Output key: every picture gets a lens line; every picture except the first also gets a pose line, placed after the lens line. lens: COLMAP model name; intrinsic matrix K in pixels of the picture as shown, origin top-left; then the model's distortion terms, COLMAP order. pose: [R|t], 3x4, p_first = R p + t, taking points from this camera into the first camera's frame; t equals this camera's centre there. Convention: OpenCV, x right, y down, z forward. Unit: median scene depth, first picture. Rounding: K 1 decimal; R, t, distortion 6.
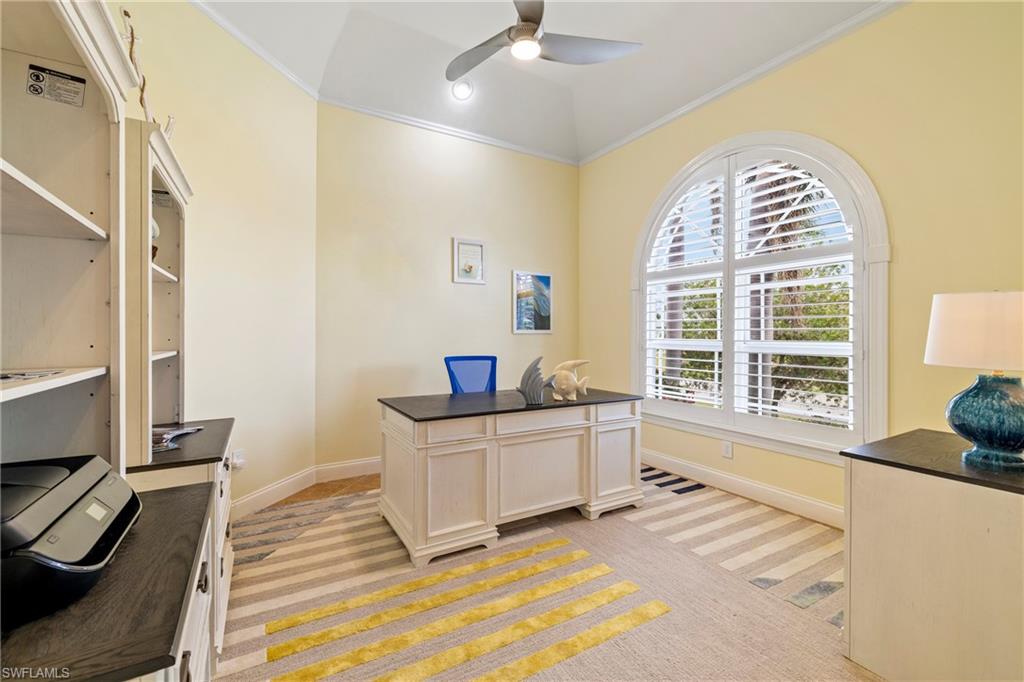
lens RADIAL K [[437.2, 0, 517.7], [0, 437.2, 336.1], [0, 0, 1]] dist [-0.001834, -0.000027]
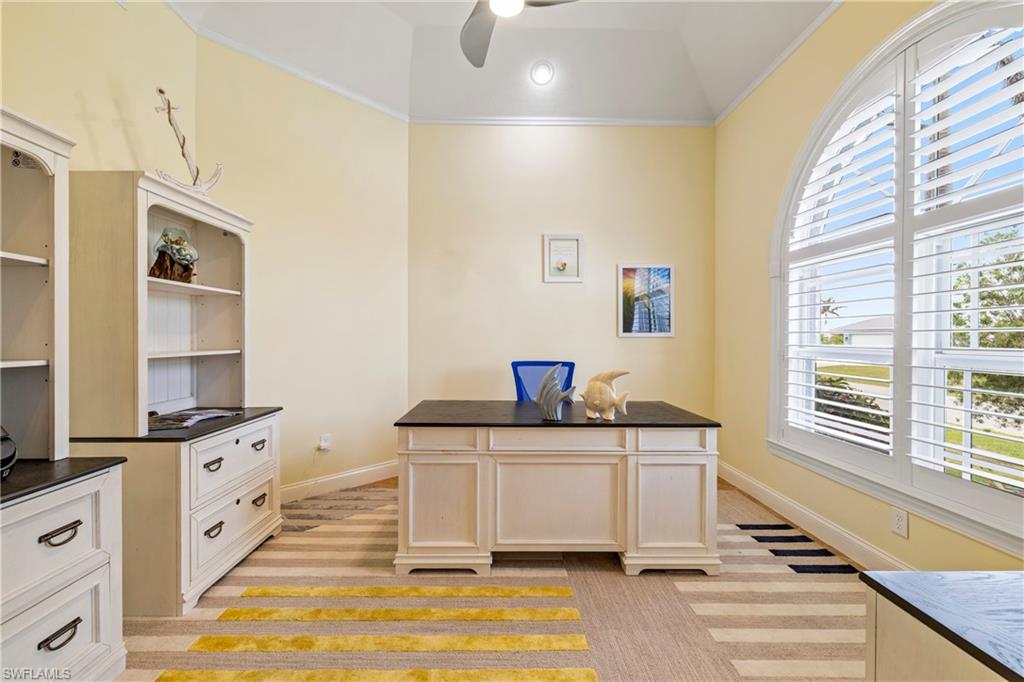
lens RADIAL K [[437.2, 0, 510.1], [0, 437.2, 342.3], [0, 0, 1]] dist [-0.001834, -0.000027]
pose [[0.864891, 0.006188, -0.501921, 0.372719], [-0.003722, 0.999976, 0.005915, 0.000852], [0.501945, -0.003247, 0.864893, 0.217423]]
